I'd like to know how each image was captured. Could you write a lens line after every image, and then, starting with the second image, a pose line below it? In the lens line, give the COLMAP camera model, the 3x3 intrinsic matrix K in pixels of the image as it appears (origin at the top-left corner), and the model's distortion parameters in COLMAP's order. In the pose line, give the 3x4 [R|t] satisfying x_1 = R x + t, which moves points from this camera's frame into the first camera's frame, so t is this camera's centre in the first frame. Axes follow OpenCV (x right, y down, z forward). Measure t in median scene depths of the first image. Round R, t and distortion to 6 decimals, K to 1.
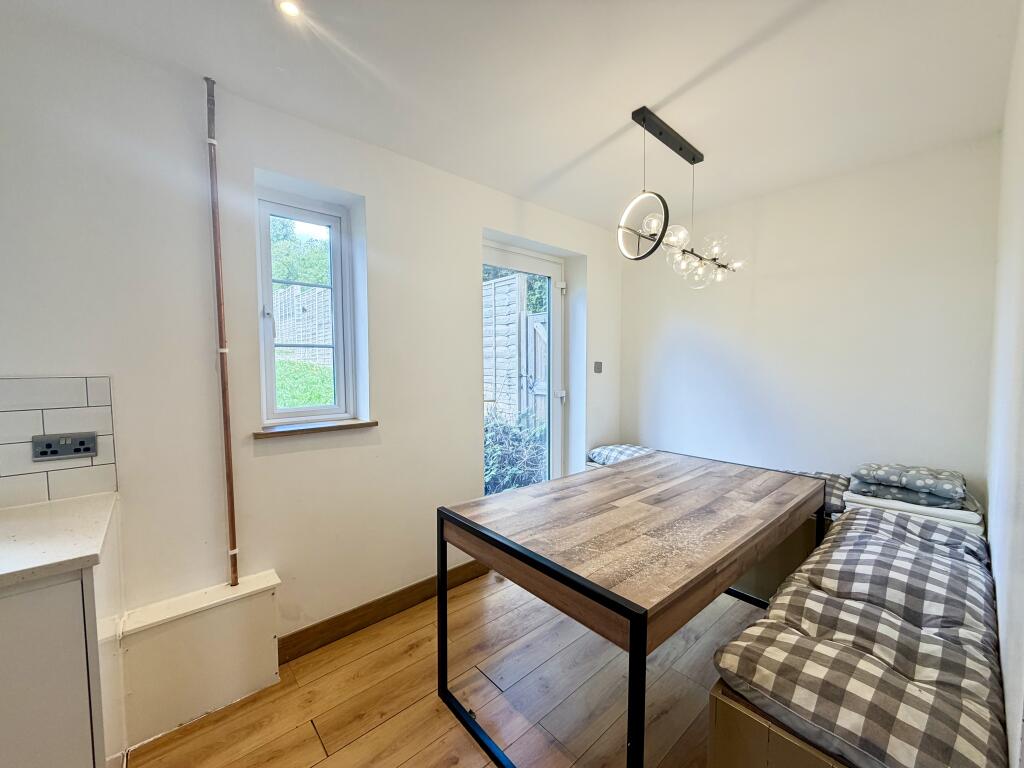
lens RADIAL K [[406.7, 0, 512.0], [0, 406.7, 384.0], [0, 0, 1]] dist [-0.002457, -0.000304]
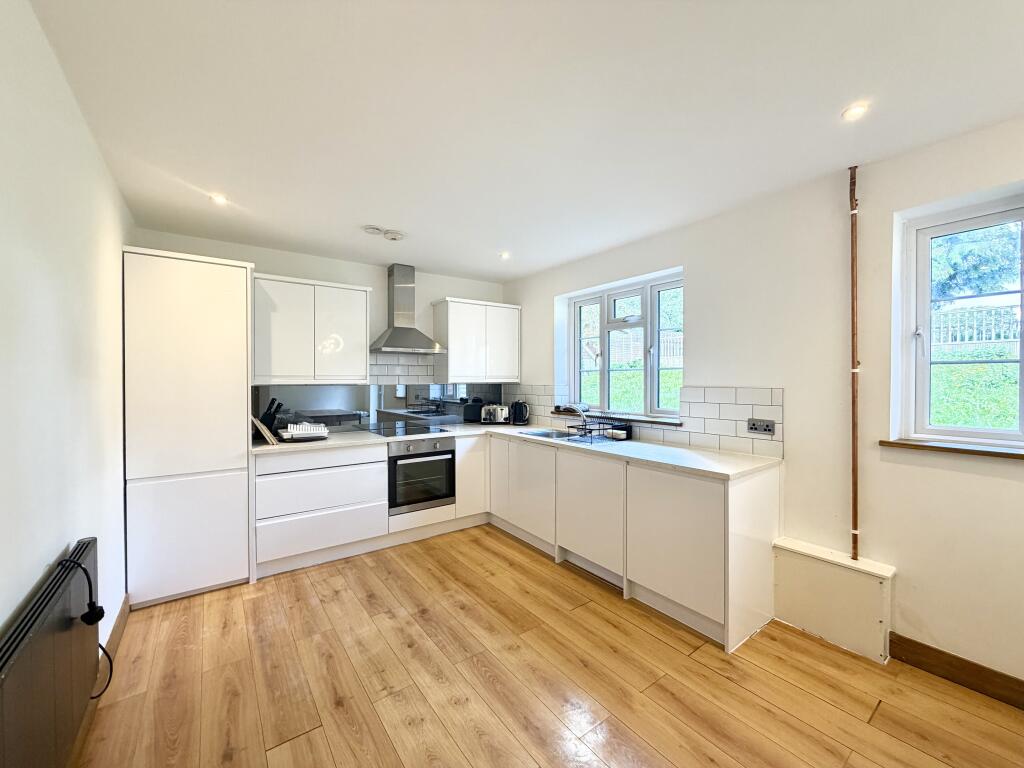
lens RADIAL K [[413.8, 0, 512.0], [0, 413.8, 384.0], [0, 0, 1]] dist [-0.000036, -0.000021]
pose [[-0.089290, 0.010108, -0.995954, 0.689446], [-0.050648, 0.998609, 0.014676, -0.004621], [0.994717, 0.051753, -0.088654, 0.045434]]
